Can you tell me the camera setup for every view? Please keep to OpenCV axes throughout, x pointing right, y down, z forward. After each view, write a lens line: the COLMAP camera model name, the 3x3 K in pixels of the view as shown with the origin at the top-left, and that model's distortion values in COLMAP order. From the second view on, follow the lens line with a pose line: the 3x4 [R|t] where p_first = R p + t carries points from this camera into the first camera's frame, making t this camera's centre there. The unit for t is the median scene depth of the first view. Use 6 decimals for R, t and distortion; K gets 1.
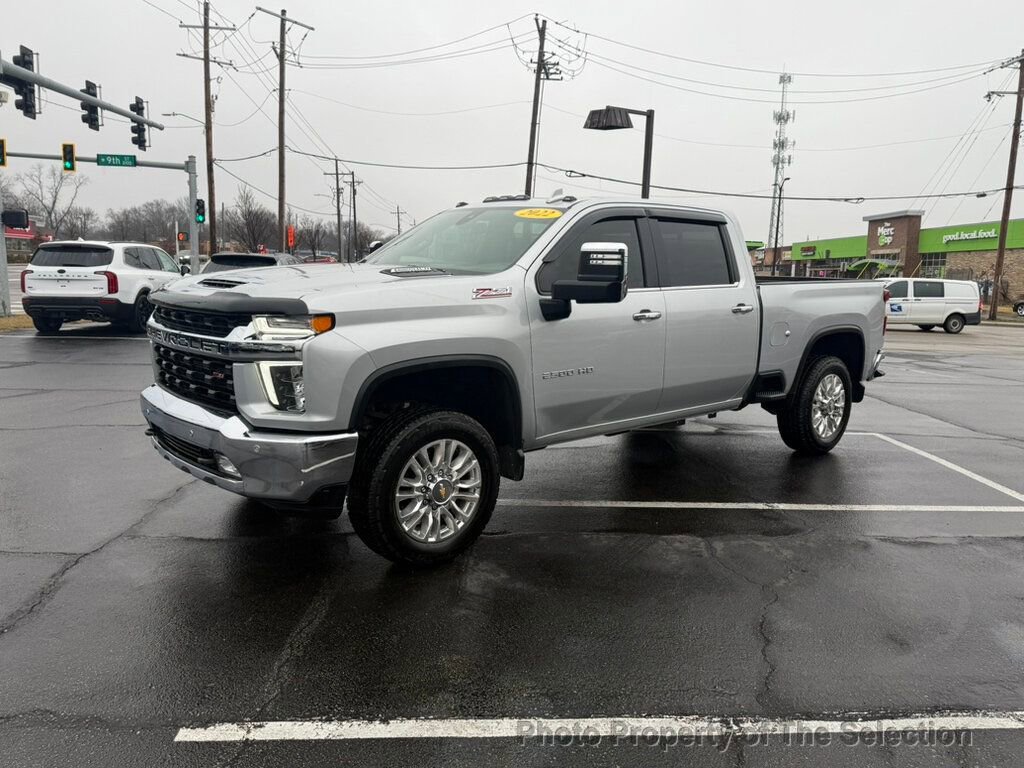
lens RADIAL K [[797.7, 0, 501.8], [0, 797.7, 382.8], [0, 0, 1]] dist [0.105058, -0.171170]
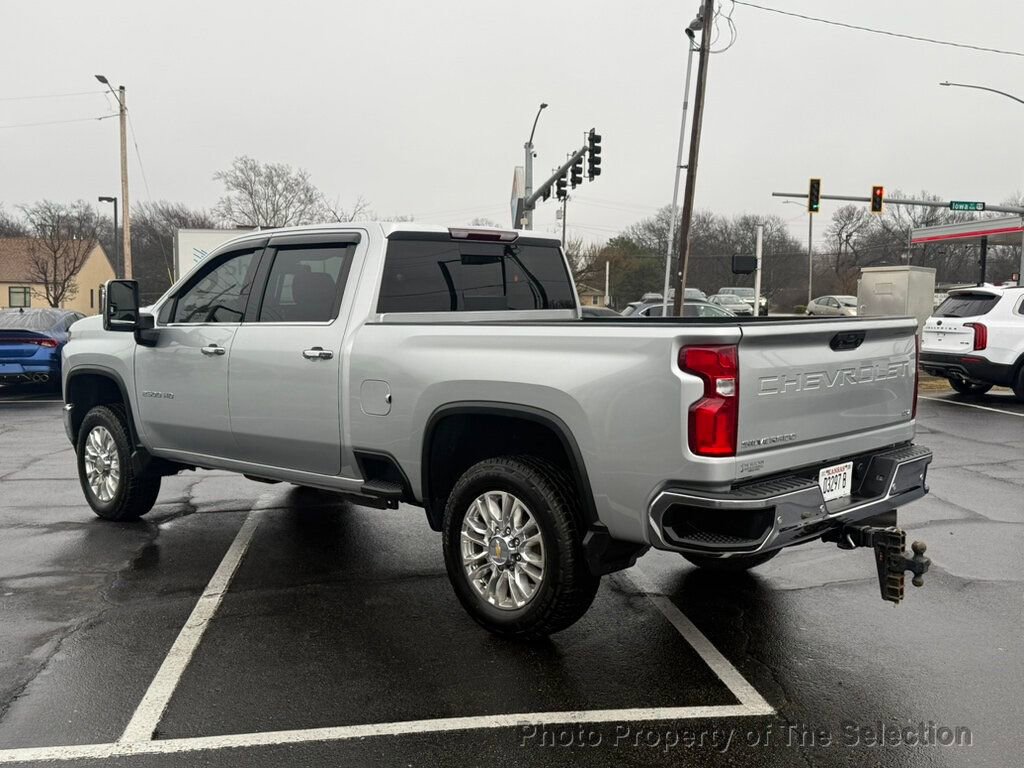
lens RADIAL K [[1061.5, 0, 530.7], [0, 1061.5, 387.7], [0, 0, 1]] dist [0.184038, -0.397498]
pose [[0.071615, 0.056865, -0.995810, 1.283016], [-0.145093, 0.988348, 0.046005, -0.135830], [0.986823, 0.141190, 0.079032, 1.120126]]
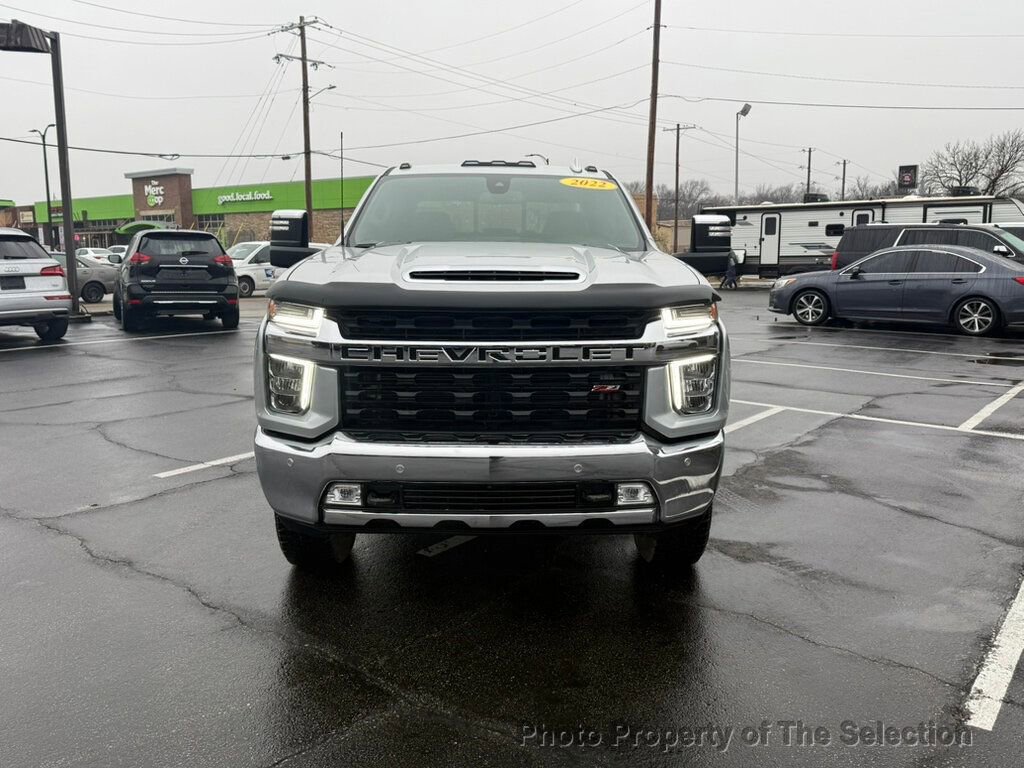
lens RADIAL K [[892.6, 0, 512.0], [0, 892.6, 384.0], [0, 0, 1]] dist [0.163279, -0.365132]
pose [[0.640766, -0.144192, 0.754074, -0.684447], [0.123811, 0.988756, 0.083859, -0.063198], [-0.757687, 0.039629, 0.651413, 0.314715]]
